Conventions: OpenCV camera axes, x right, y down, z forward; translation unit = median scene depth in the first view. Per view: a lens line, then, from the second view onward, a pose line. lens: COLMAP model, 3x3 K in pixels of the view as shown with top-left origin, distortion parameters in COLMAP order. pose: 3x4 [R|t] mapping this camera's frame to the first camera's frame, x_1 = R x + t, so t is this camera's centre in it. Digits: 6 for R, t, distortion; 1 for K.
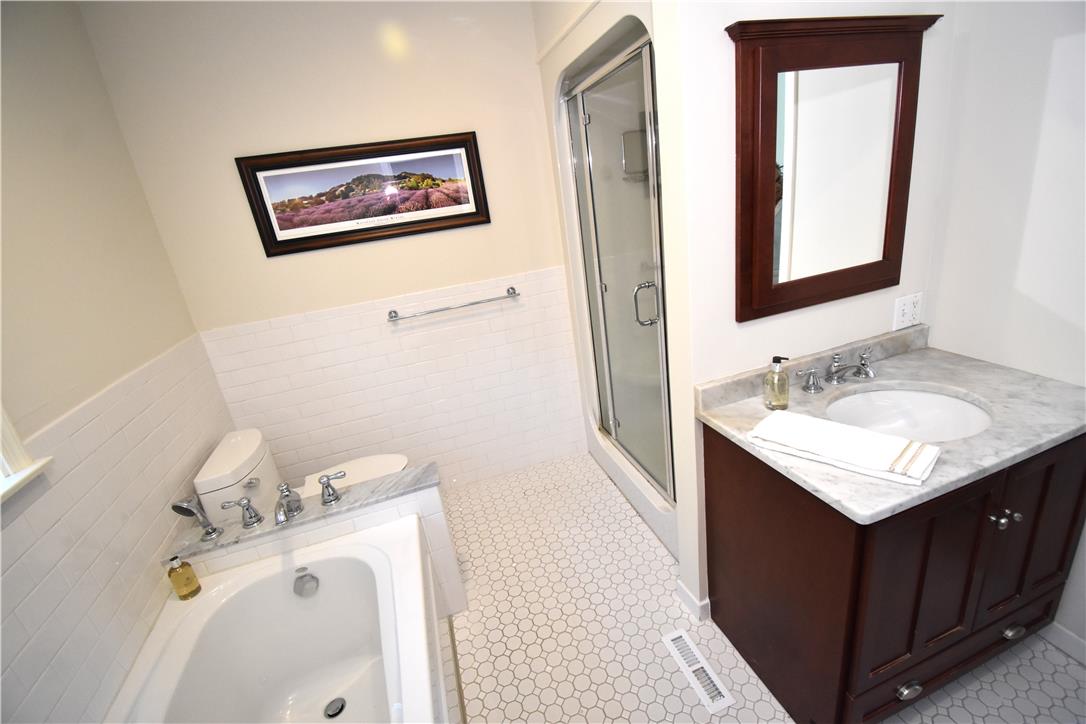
lens RADIAL K [[489.3, 0, 543.0], [0, 489.3, 362.0], [0, 0, 1]] dist [0.001191, 0.000104]
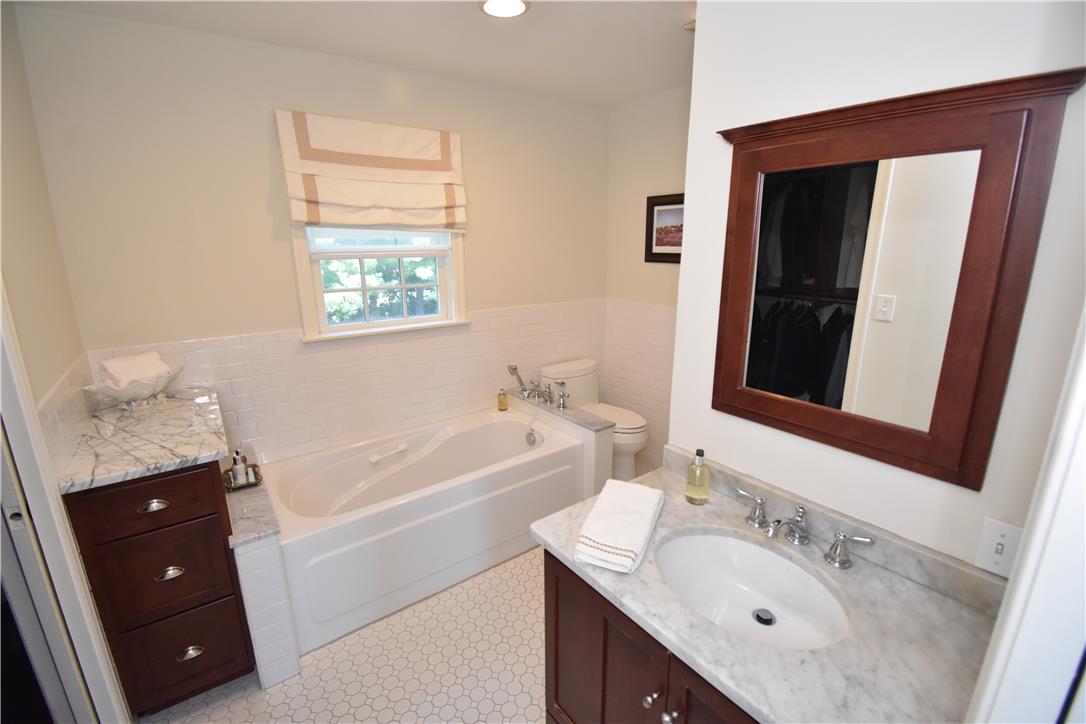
lens RADIAL K [[471.6, 0, 543.0], [0, 471.6, 362.0], [0, 0, 1]] dist [0.000479, 0.000078]
pose [[0.339679, 0.367356, -0.865834, 0.975705], [-0.354337, 0.902724, 0.243996, -0.251052], [0.871242, 0.223917, 0.436805, 0.232844]]
